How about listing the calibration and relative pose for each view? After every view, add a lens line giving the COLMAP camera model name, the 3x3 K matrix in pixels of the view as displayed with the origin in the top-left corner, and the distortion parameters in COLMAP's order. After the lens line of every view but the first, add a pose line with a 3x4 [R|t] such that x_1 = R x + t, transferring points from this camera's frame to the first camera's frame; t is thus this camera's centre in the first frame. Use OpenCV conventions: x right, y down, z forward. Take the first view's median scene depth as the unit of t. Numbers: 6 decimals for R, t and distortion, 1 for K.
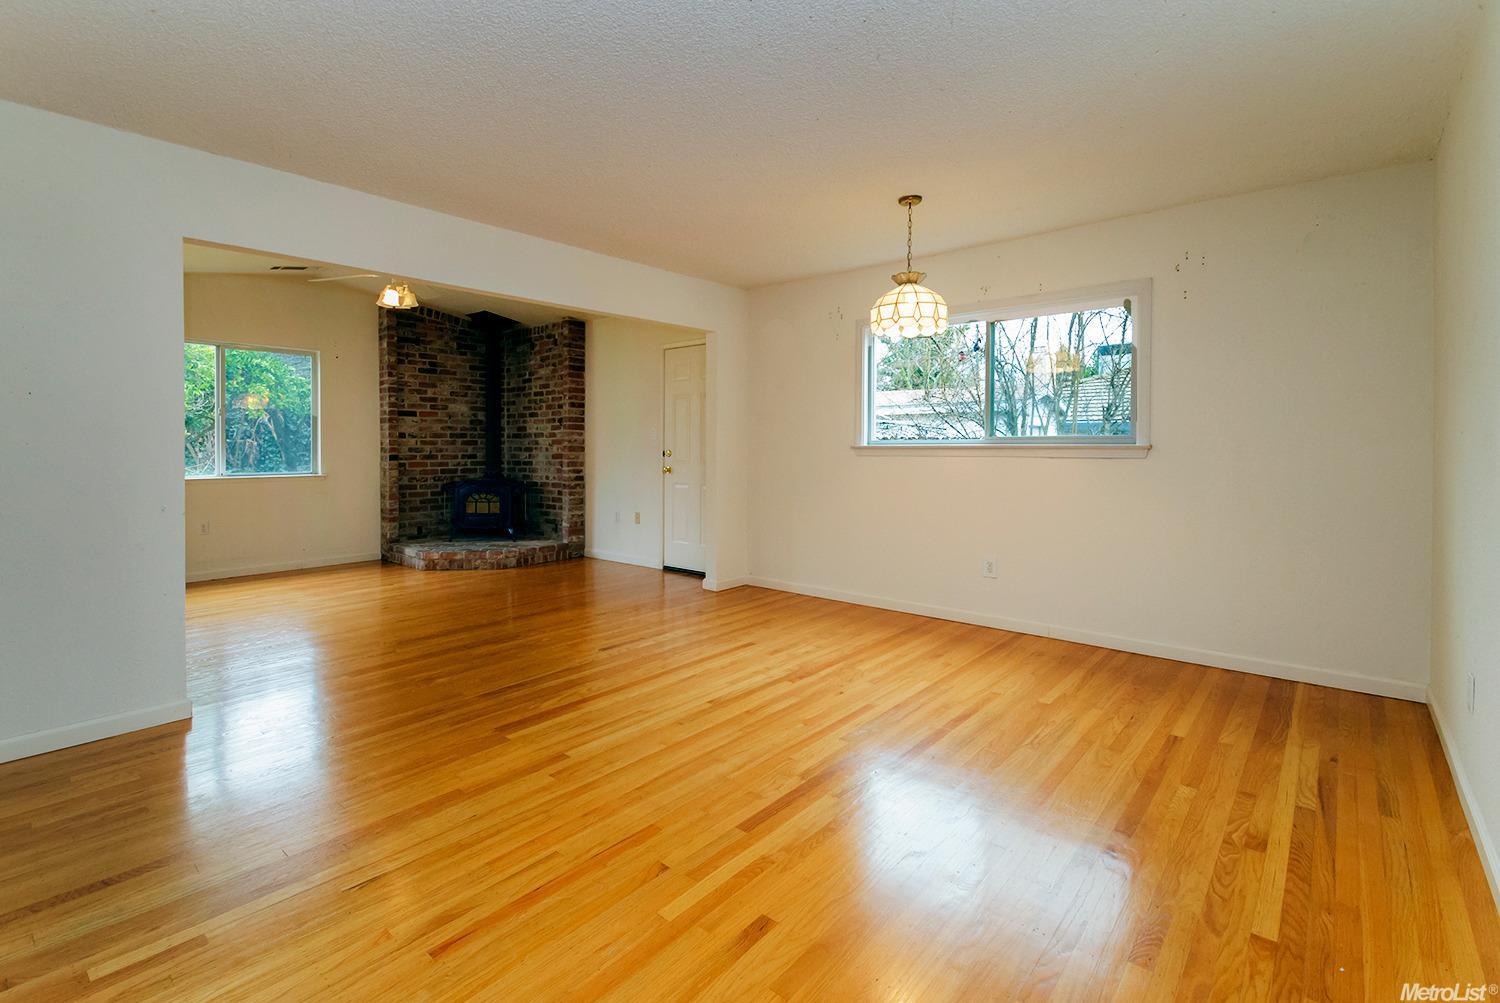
lens RADIAL K [[713.7, 0, 750.9], [0, 713.7, 454.2], [0, 0, 1]] dist [-0.001052, -0.000234]
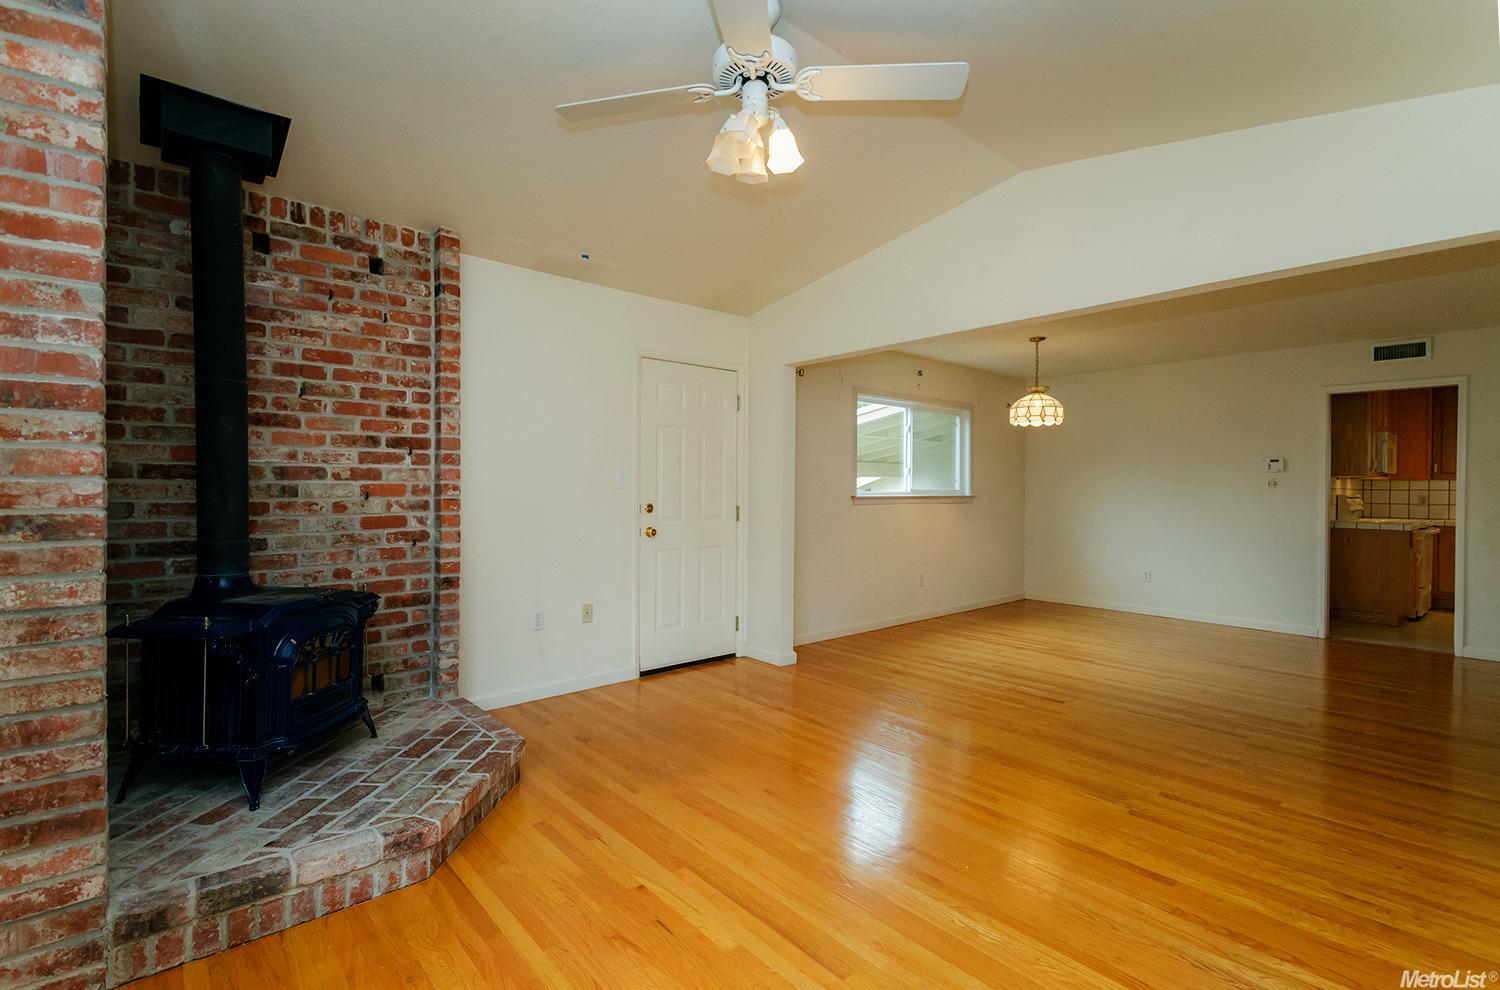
lens RADIAL K [[652.2, 0, 750.0], [0, 652.2, 495.0], [0, 0, 1]] dist [0.000227, 0.000018]
pose [[0.135966, -0.007856, 0.990682, -0.638859], [0.008320, 0.999942, 0.006788, -0.014978], [-0.990679, 0.007320, 0.136024, 0.709564]]
